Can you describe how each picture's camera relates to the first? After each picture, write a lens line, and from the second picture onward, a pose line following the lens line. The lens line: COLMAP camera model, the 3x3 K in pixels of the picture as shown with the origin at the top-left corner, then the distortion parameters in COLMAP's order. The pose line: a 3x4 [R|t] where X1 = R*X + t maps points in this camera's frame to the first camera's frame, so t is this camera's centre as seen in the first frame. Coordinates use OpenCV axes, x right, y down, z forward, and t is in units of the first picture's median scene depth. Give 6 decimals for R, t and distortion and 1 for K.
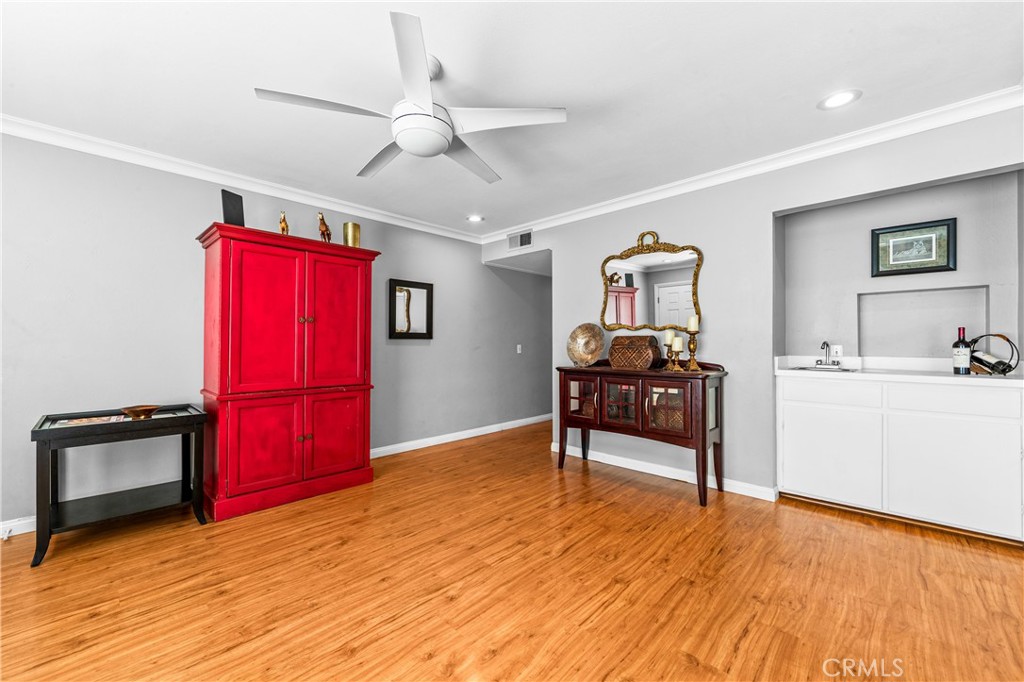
lens RADIAL K [[408.9, 0, 510.5], [0, 408.9, 344.0], [0, 0, 1]] dist [-0.003217, 0.000183]
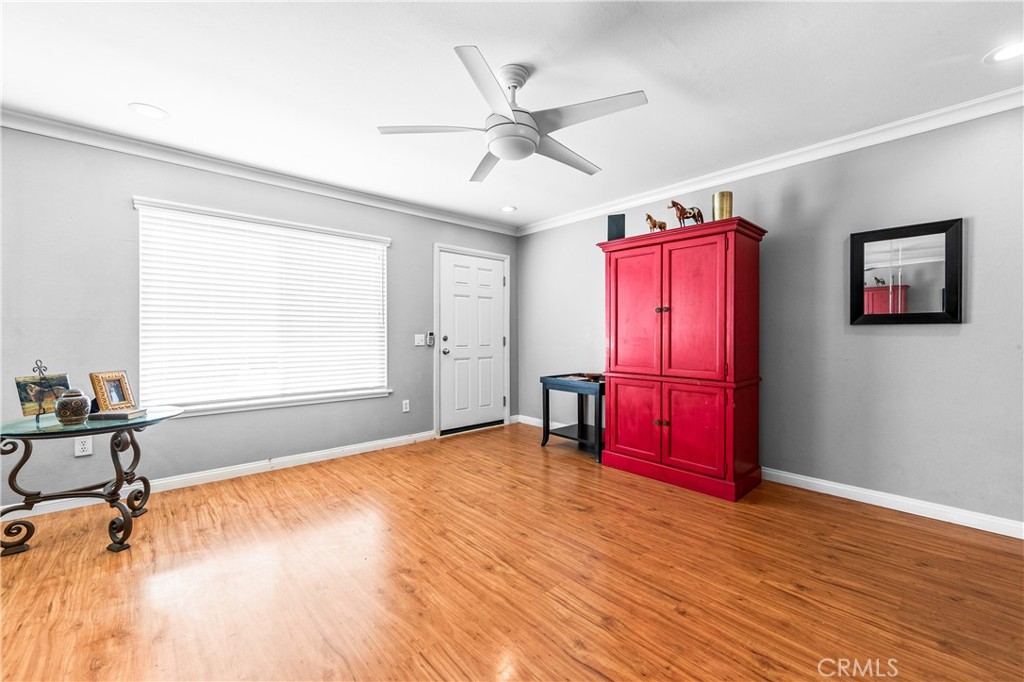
lens RADIAL K [[408.9, 0, 510.0], [0, 408.9, 333.0], [0, 0, 1]] dist [-0.003217, 0.000183]
pose [[-0.071215, 0.000094, -0.997461, 0.660175], [-0.000295, 1.000000, 0.000115, 0.000712], [0.997461, 0.000302, -0.071214, 0.803882]]
